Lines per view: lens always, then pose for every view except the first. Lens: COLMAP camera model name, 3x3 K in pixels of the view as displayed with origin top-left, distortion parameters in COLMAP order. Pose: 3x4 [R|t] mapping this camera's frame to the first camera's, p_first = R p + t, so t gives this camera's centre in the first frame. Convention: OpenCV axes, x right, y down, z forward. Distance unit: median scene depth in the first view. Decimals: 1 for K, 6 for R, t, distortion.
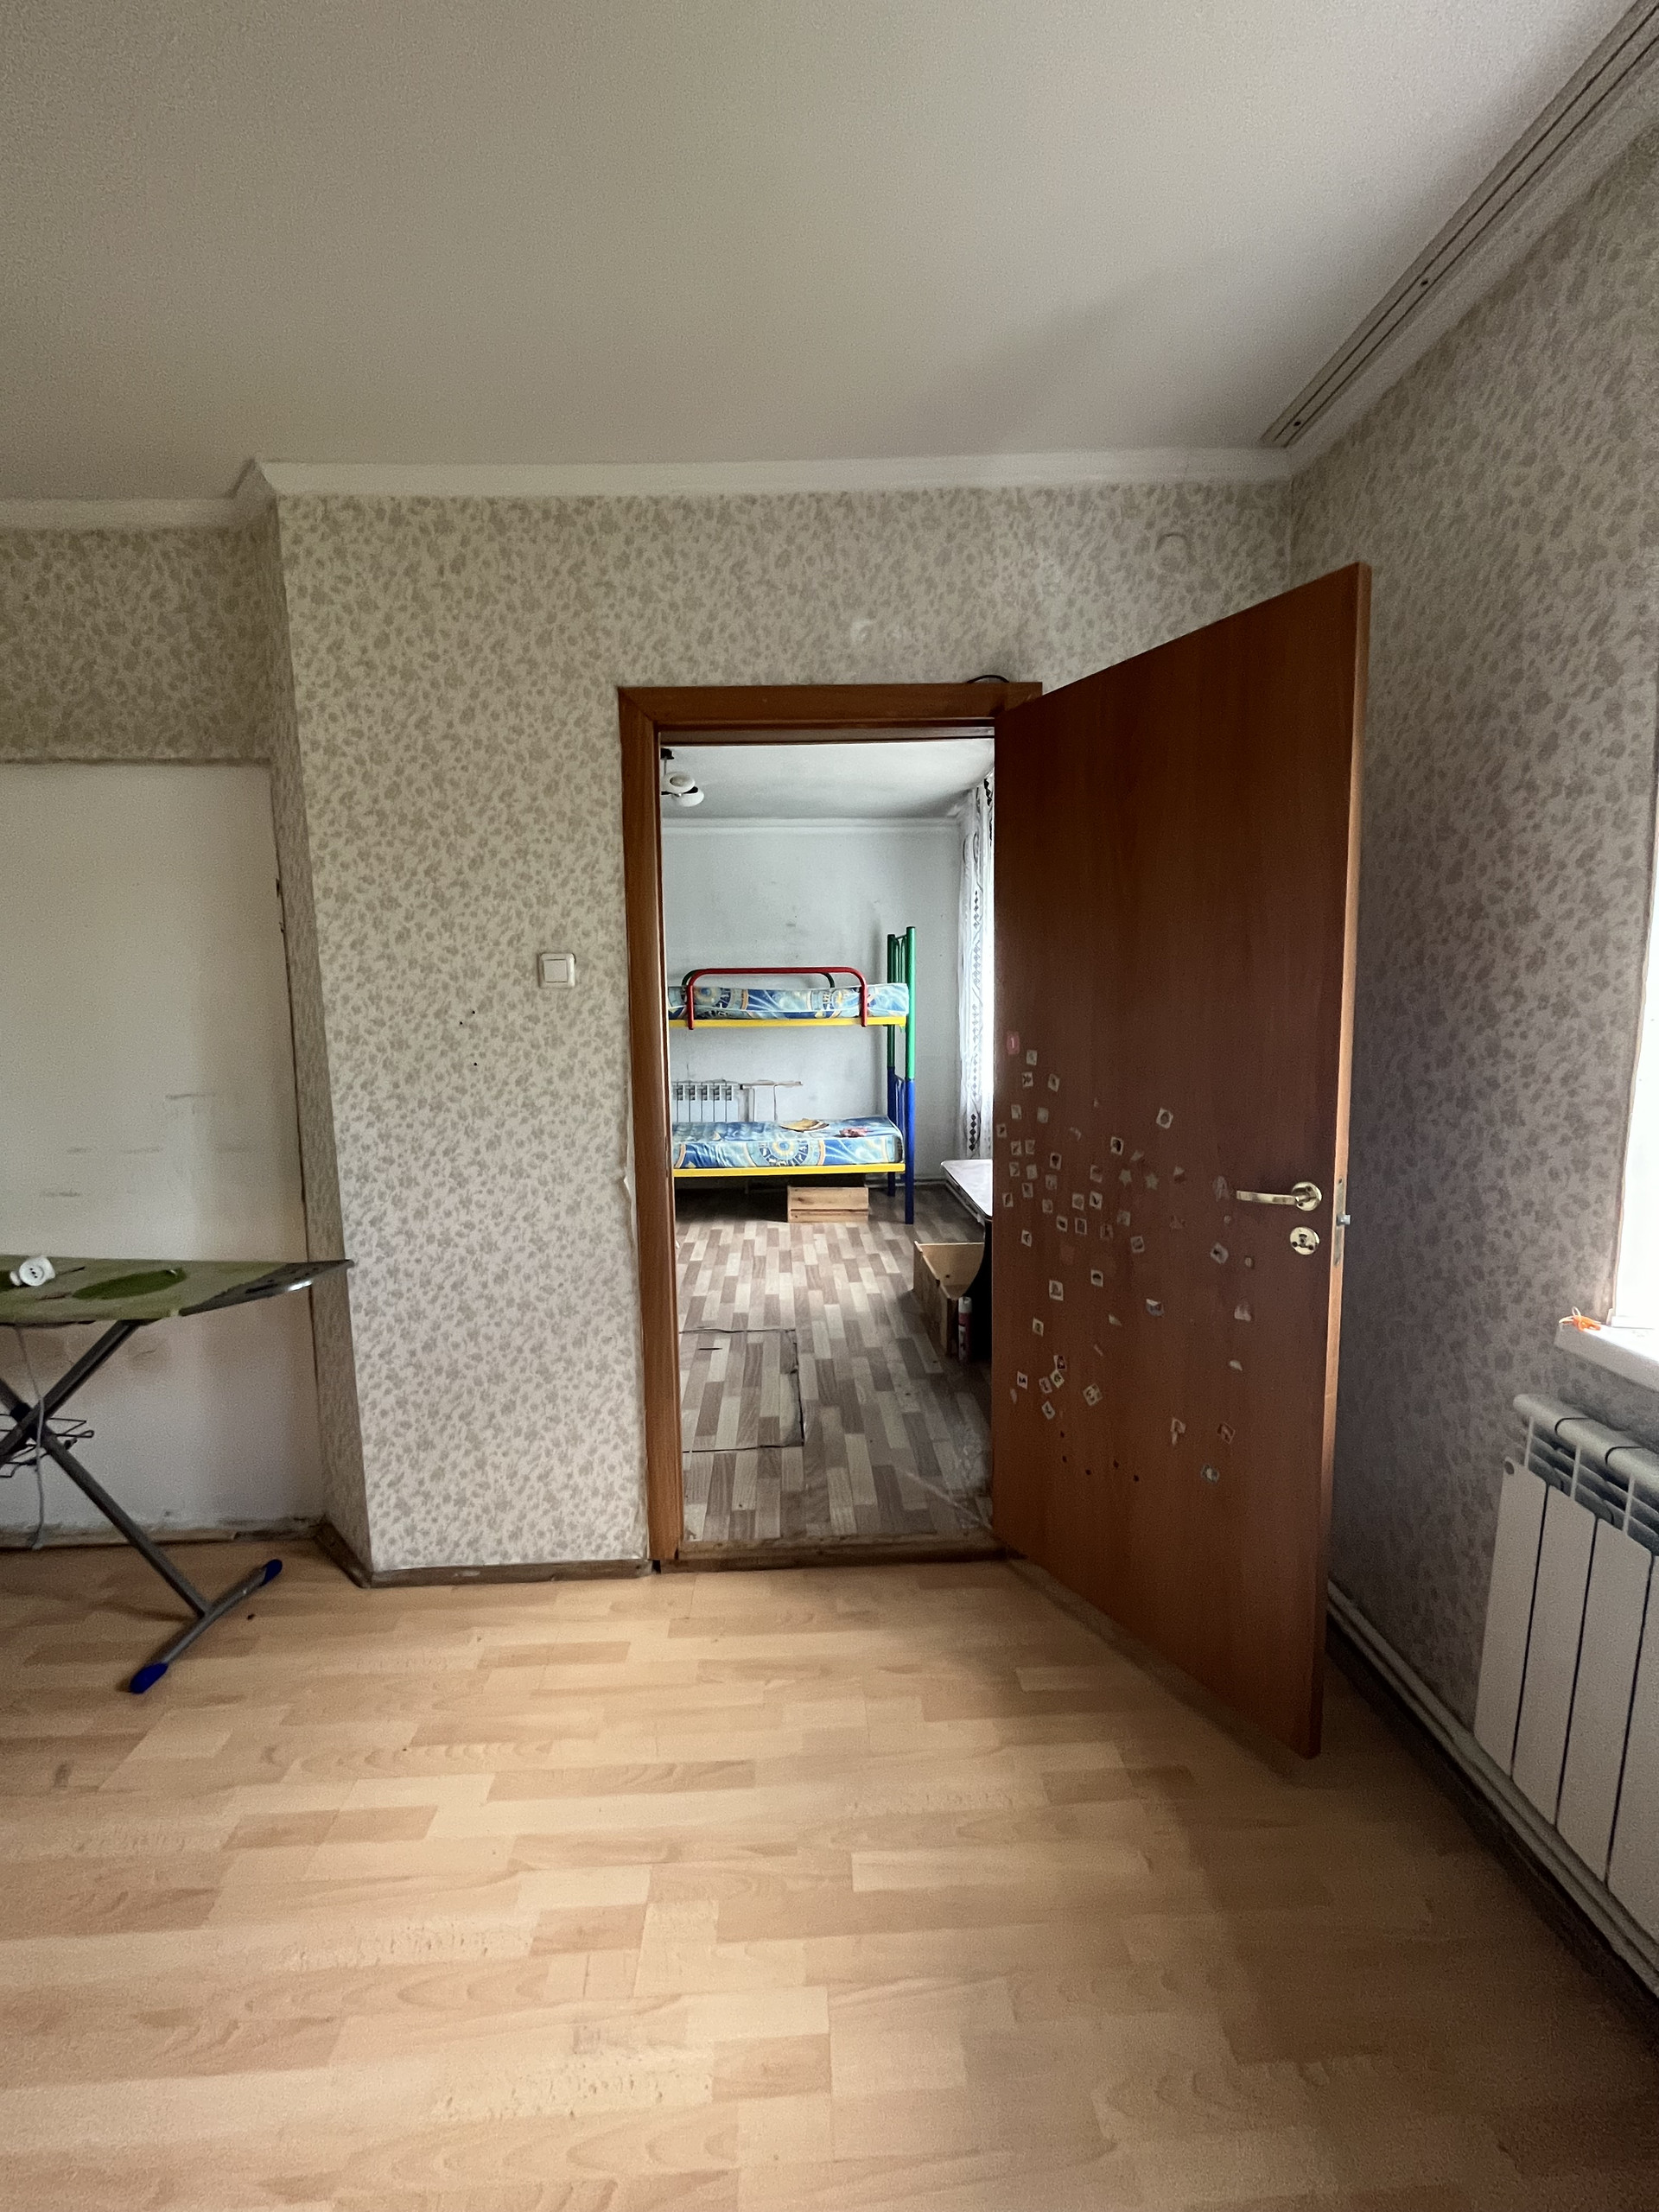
lens RADIAL K [[891.7, 0, 828.2], [0, 891.7, 1105.3], [0, 0, 1]] dist [-0.002120, -0.000079]
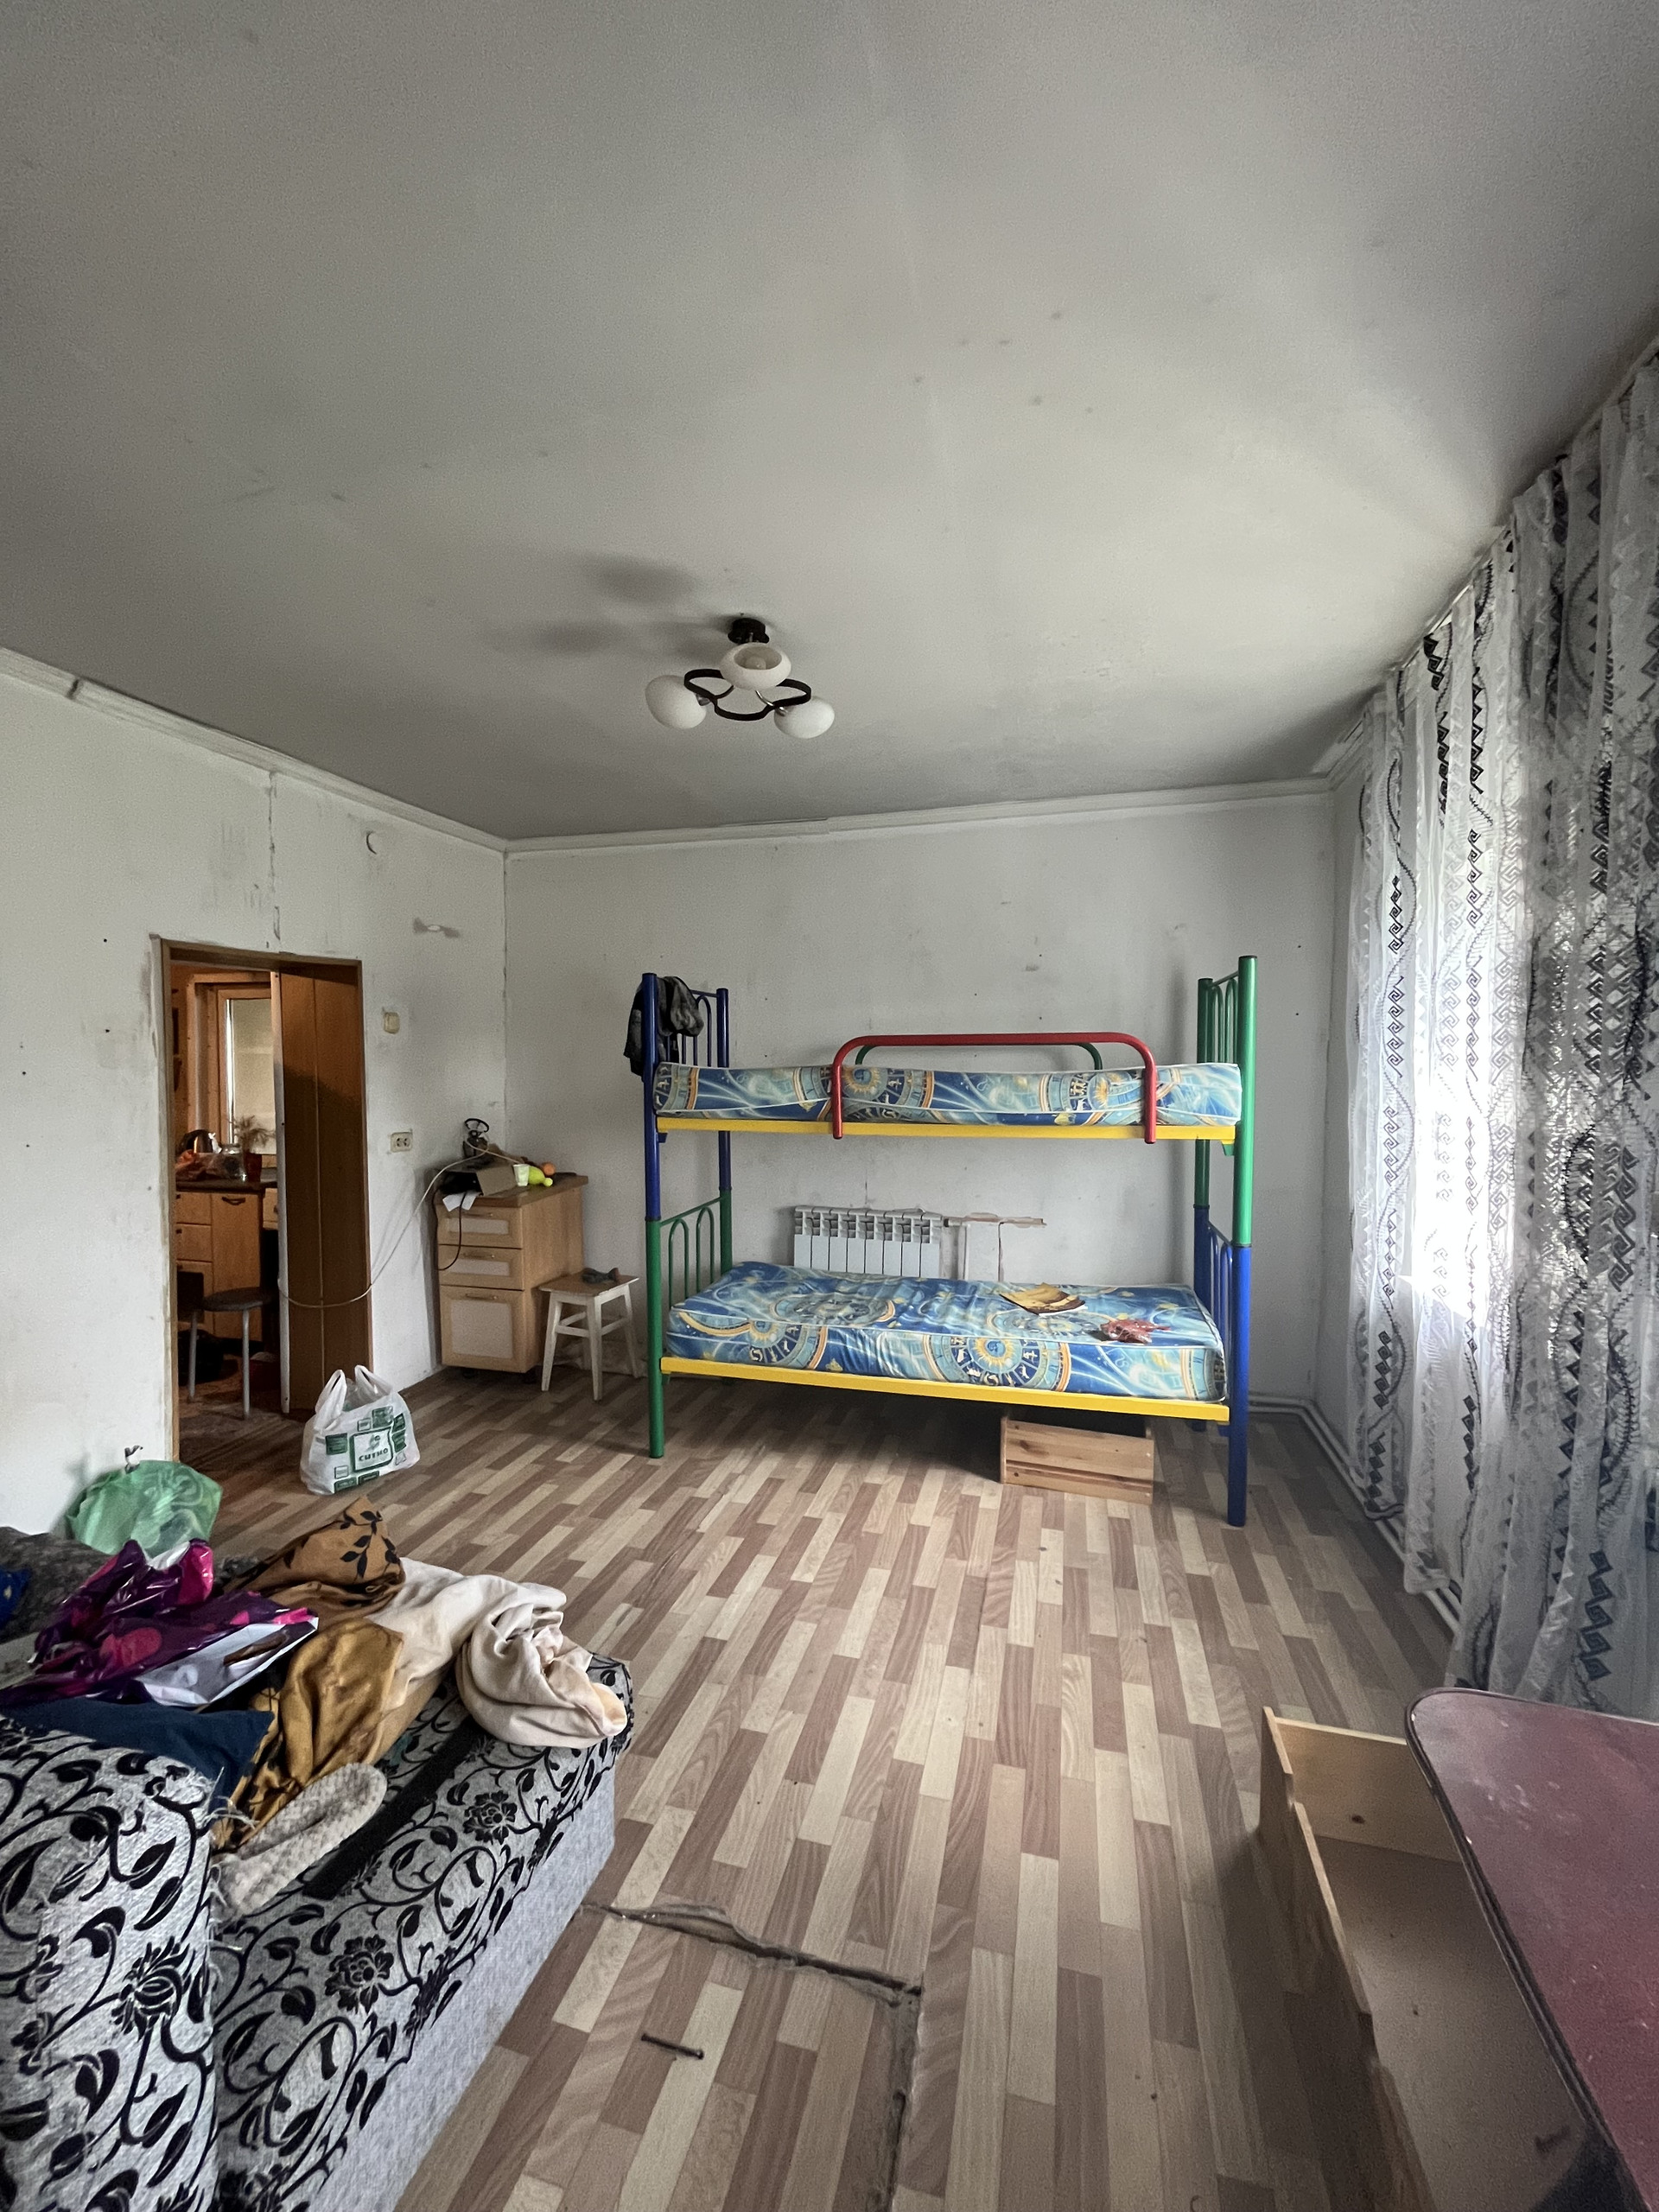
lens RADIAL K [[891.7, 0, 827.5], [0, 891.7, 1098.8], [0, 0, 1]] dist [-0.002120, -0.000079]
pose [[0.948271, 0.020160, -0.316822, 0.035335], [-0.047842, 0.995659, -0.079838, -0.086218], [0.313837, 0.090866, 0.945119, 0.592952]]
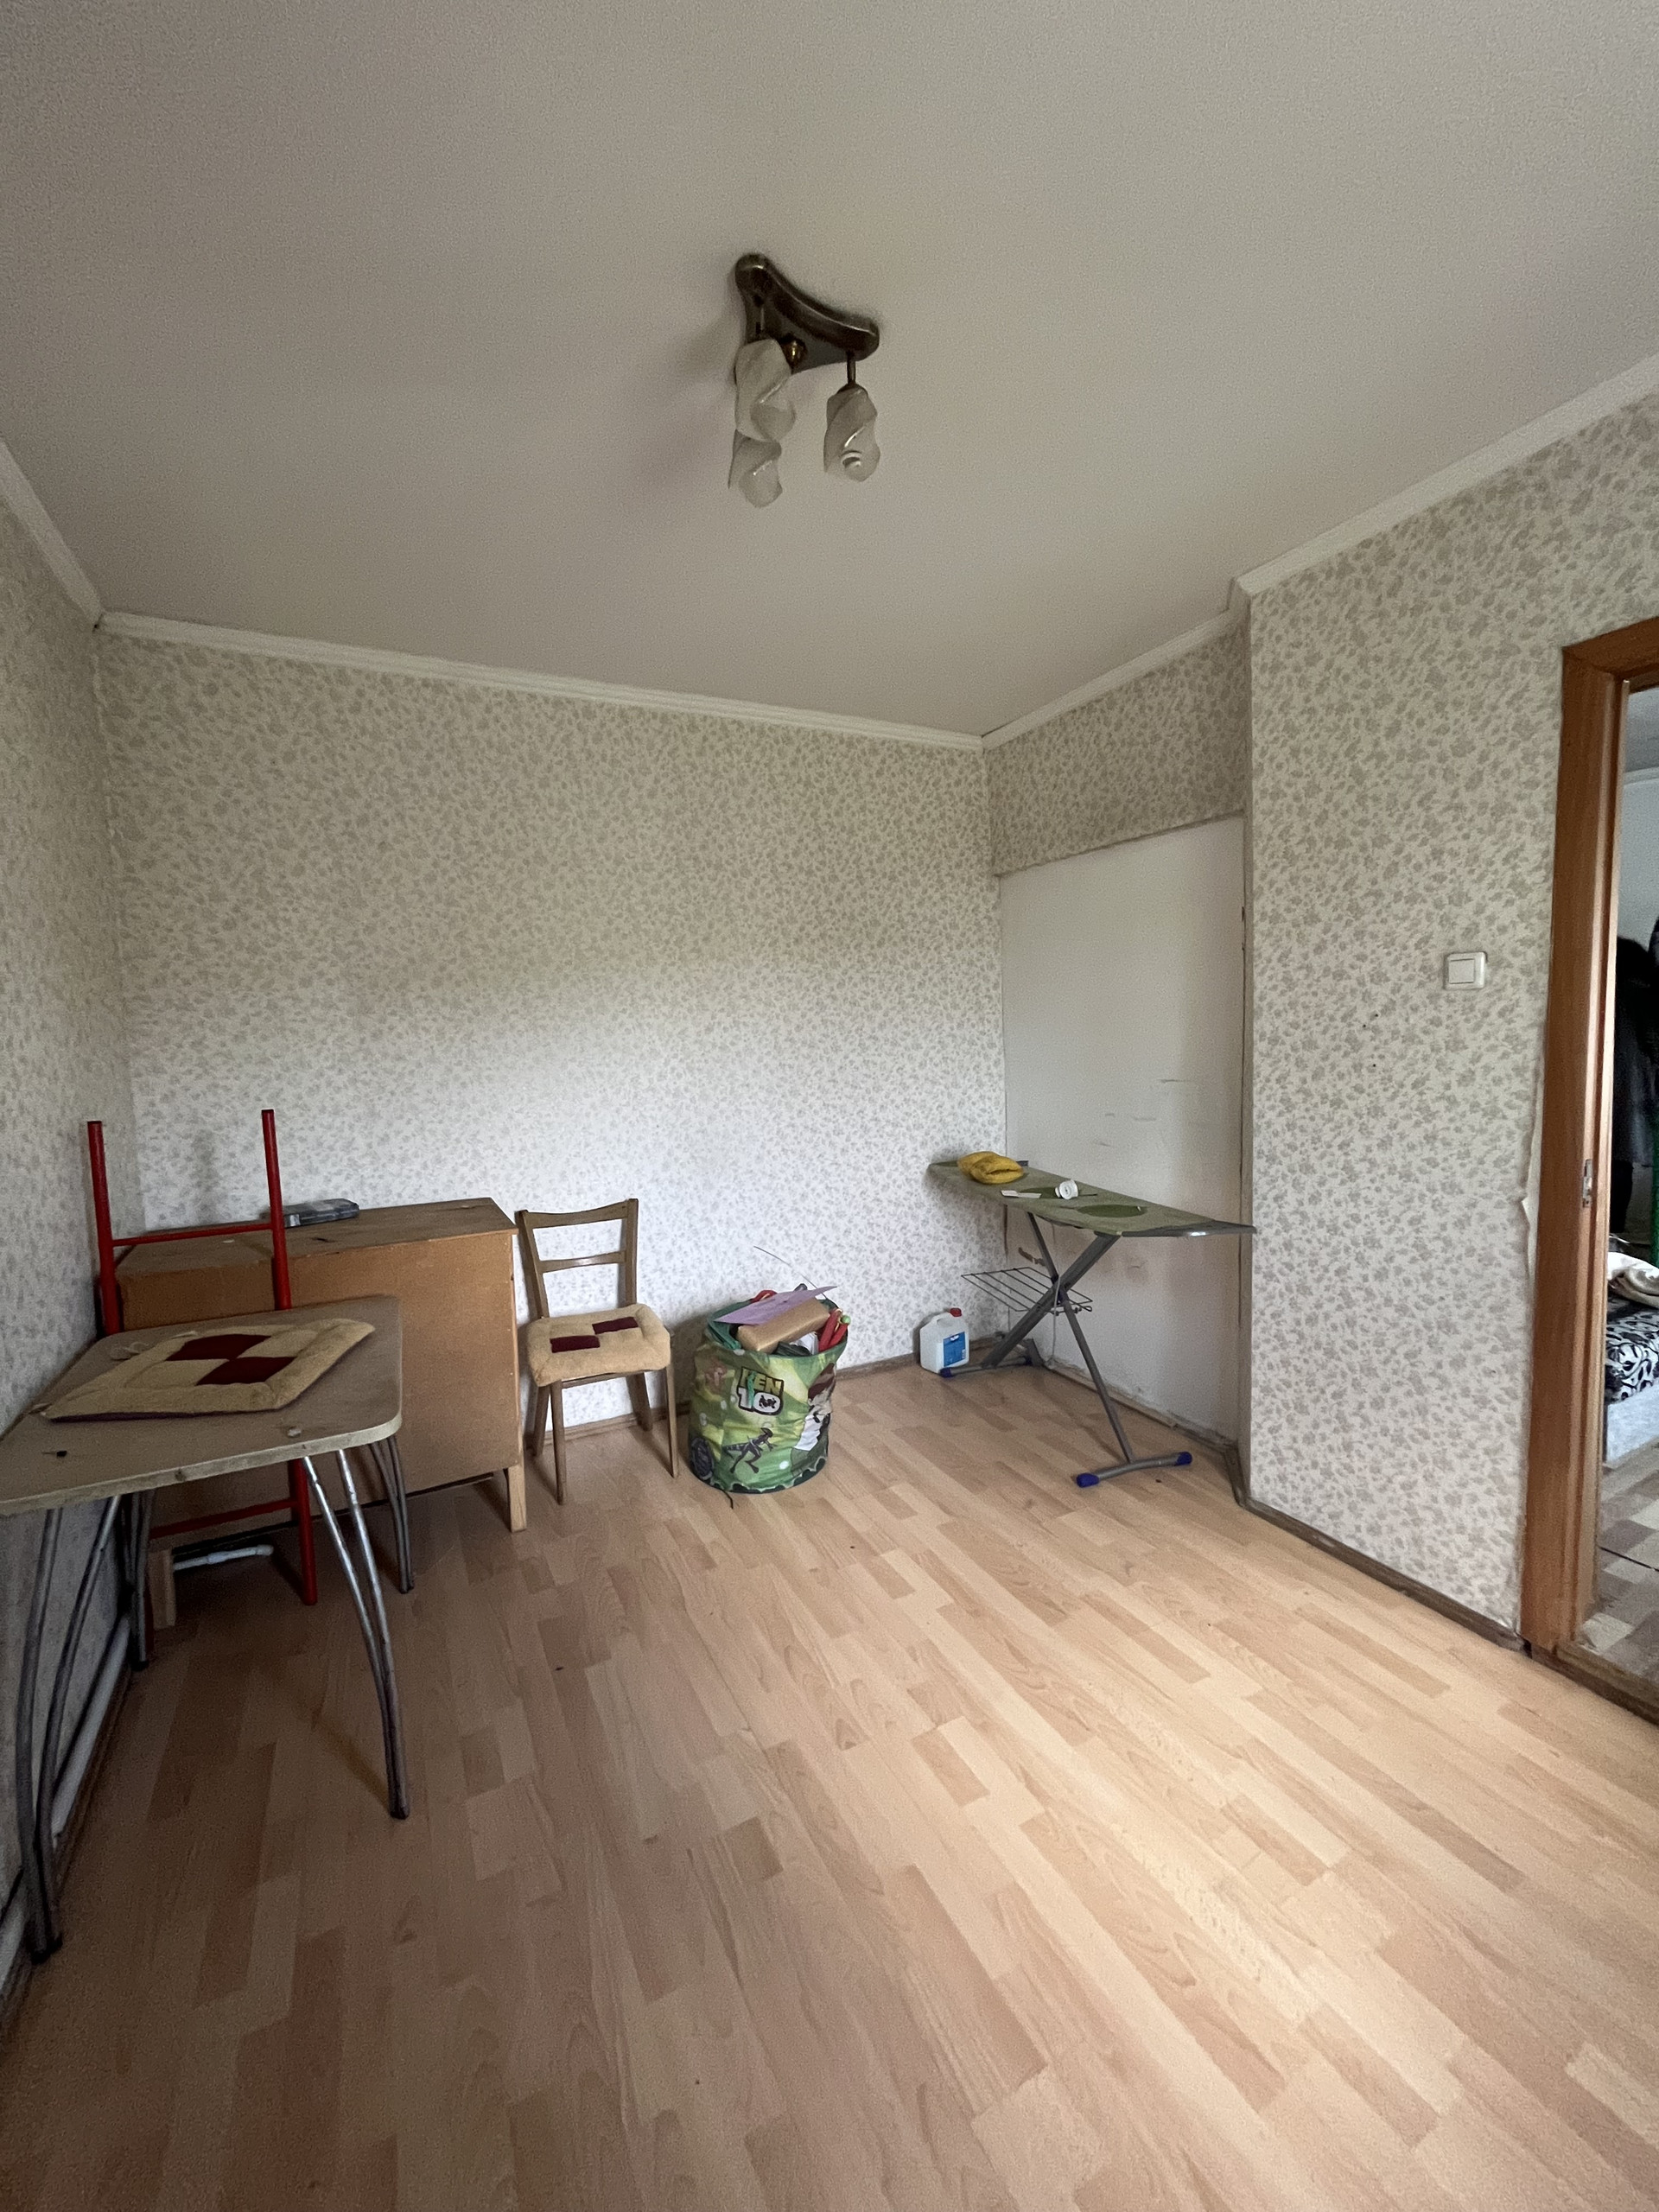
lens RADIAL K [[891.7, 0, 823.7], [0, 891.7, 1100.5], [0, 0, 1]] dist [-0.002120, -0.000079]
pose [[0.414352, 0.077218, -0.906835, 0.161282], [-0.074756, 0.995915, 0.050646, -0.005638], [0.907041, 0.046807, 0.418432, -0.009349]]
